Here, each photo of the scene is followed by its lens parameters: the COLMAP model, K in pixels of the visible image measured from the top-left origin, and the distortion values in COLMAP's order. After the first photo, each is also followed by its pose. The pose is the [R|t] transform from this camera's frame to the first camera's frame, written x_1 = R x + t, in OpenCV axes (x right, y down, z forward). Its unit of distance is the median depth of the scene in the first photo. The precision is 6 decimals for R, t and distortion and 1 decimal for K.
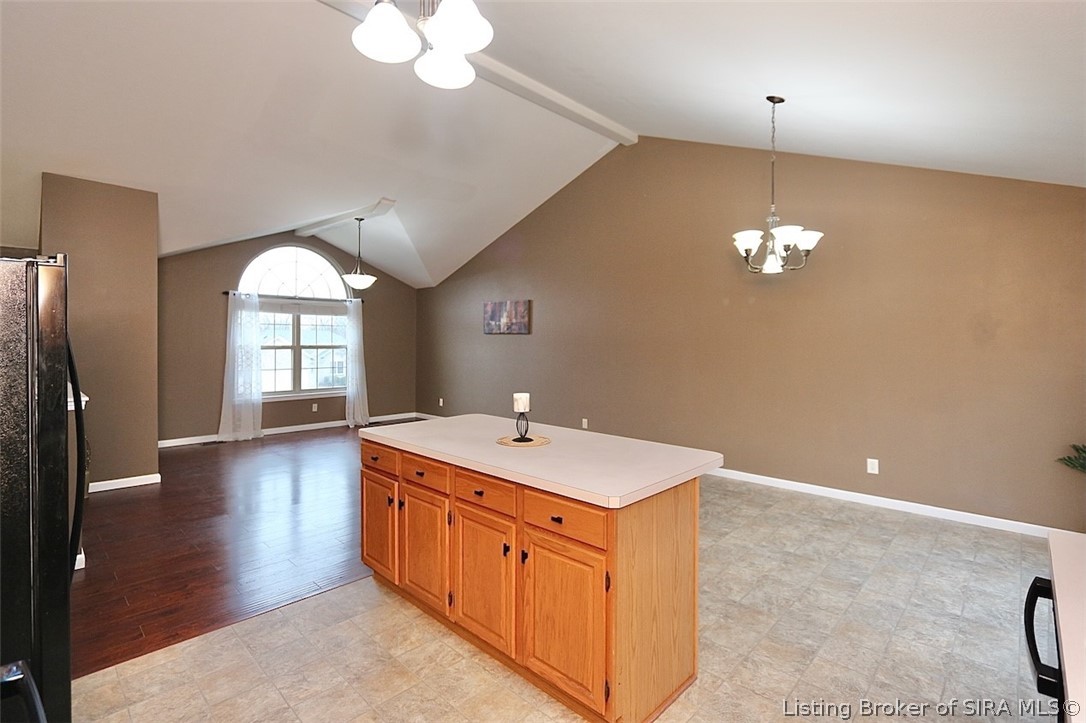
lens RADIAL K [[511.7, 0, 542.1], [0, 511.7, 346.6], [0, 0, 1]] dist [-0.002336, -0.000270]
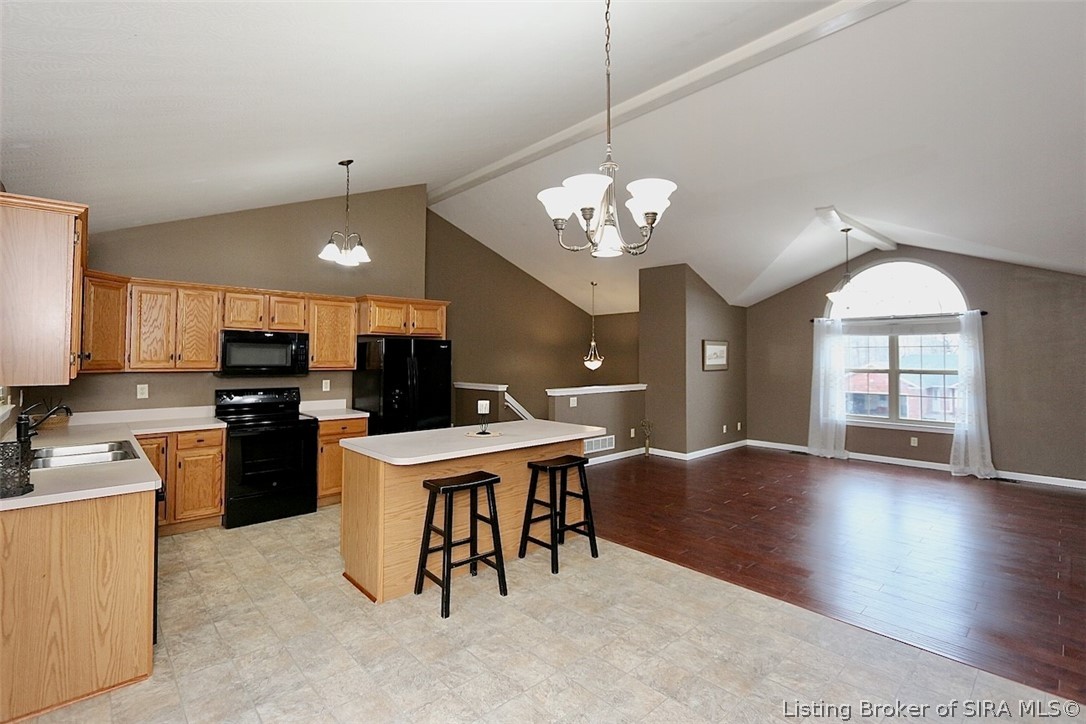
lens RADIAL K [[495.6, 0, 537.2], [0, 495.6, 346.7], [0, 0, 1]] dist [-0.002814, -0.000338]
pose [[-0.063924, -0.027142, -0.997586, 0.456760], [-0.017929, 0.999500, -0.026045, -0.008659], [0.997794, 0.016221, -0.064379, 0.433858]]
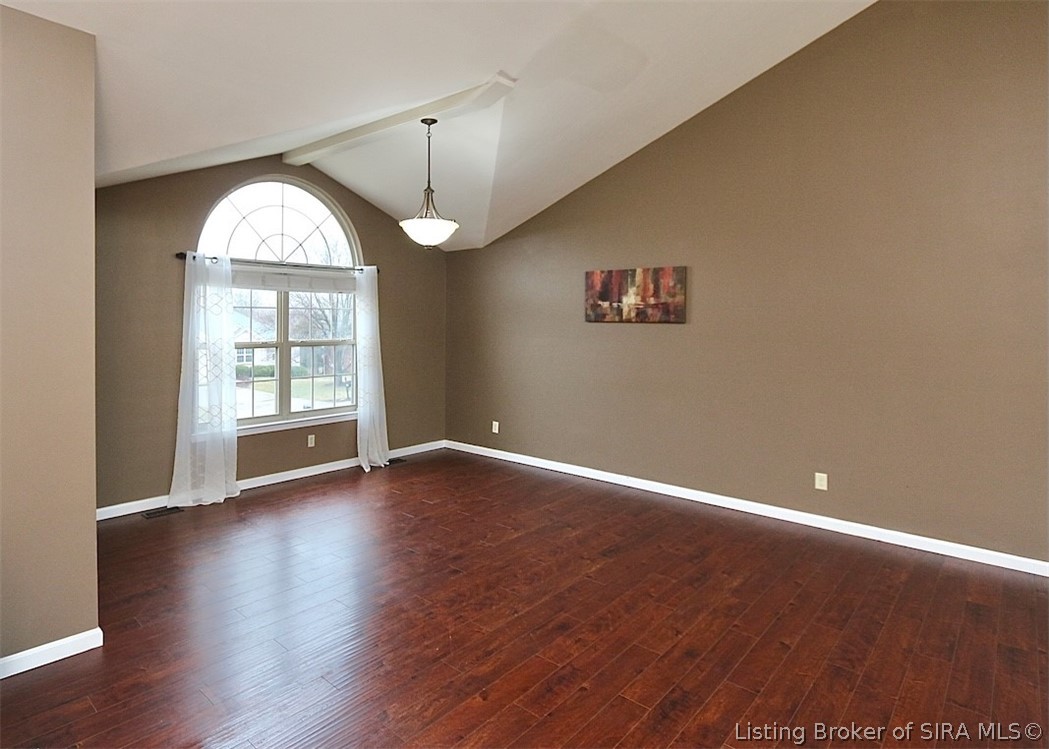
lens RADIAL K [[583.6, 0, 458.7], [0, 583.6, 329.3], [0, 0, 1]] dist [-0.009180, -0.000079]
pose [[0.999946, -0.001891, -0.010215, -0.268686], [0.001929, 0.999991, 0.003685, -0.019500], [0.010208, -0.003704, 0.999941, 0.304969]]
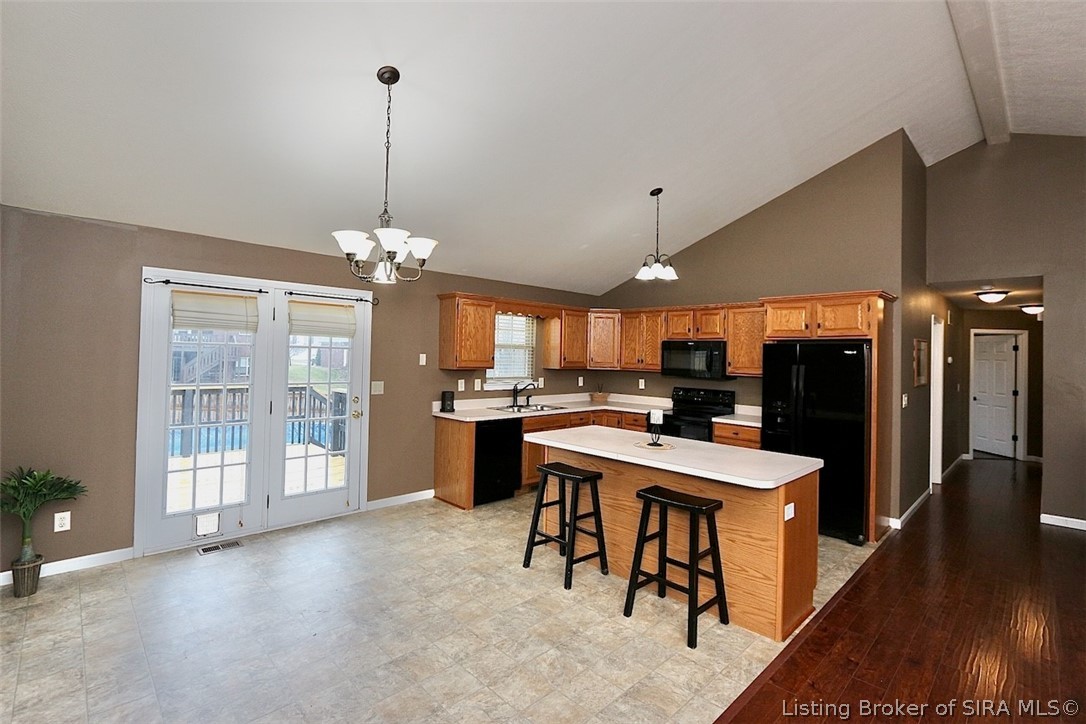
lens RADIAL K [[498.0, 0, 529.6], [0, 498.0, 347.2], [0, 0, 1]] dist [-0.001562, -0.000597]
pose [[-0.998848, -0.025972, 0.040345, 0.080547], [-0.026038, 0.999660, -0.001099, -0.020603], [-0.040303, -0.002148, -0.999185, 0.800339]]
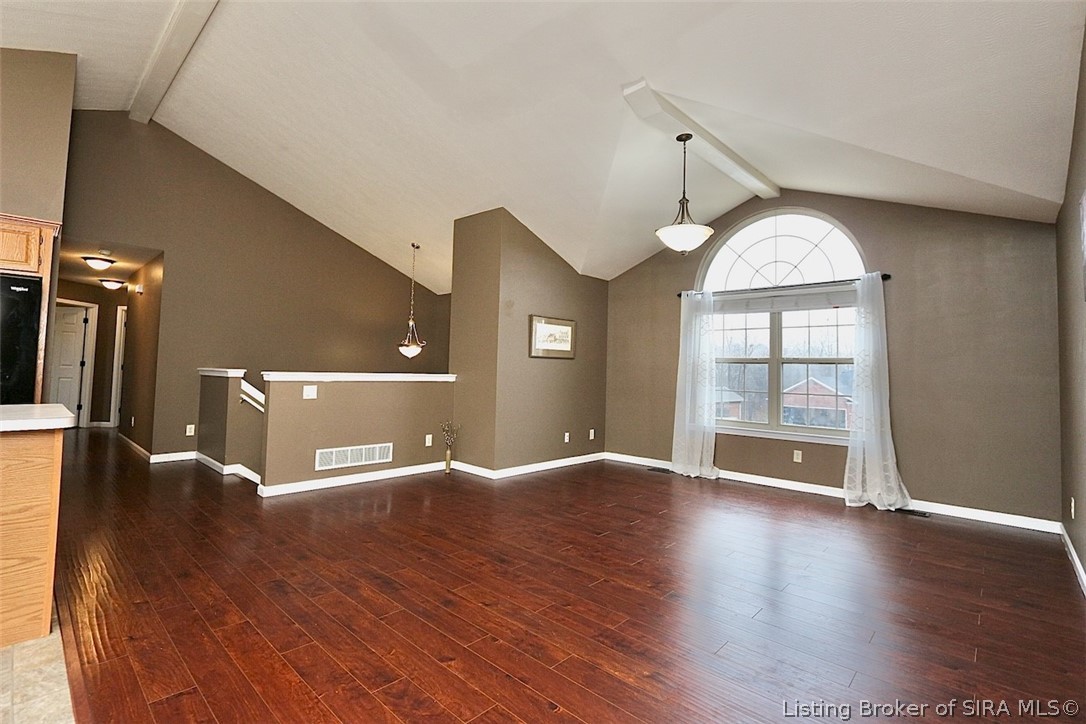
lens RADIAL K [[498.0, 0, 529.6], [0, 498.0, 347.2], [0, 0, 1]] dist [-0.001562, -0.000597]
pose [[-0.002666, -0.052690, -0.998607, 0.184034], [-0.038022, 0.997894, -0.052551, 0.031150], [0.999273, 0.037829, -0.004664, 0.698281]]
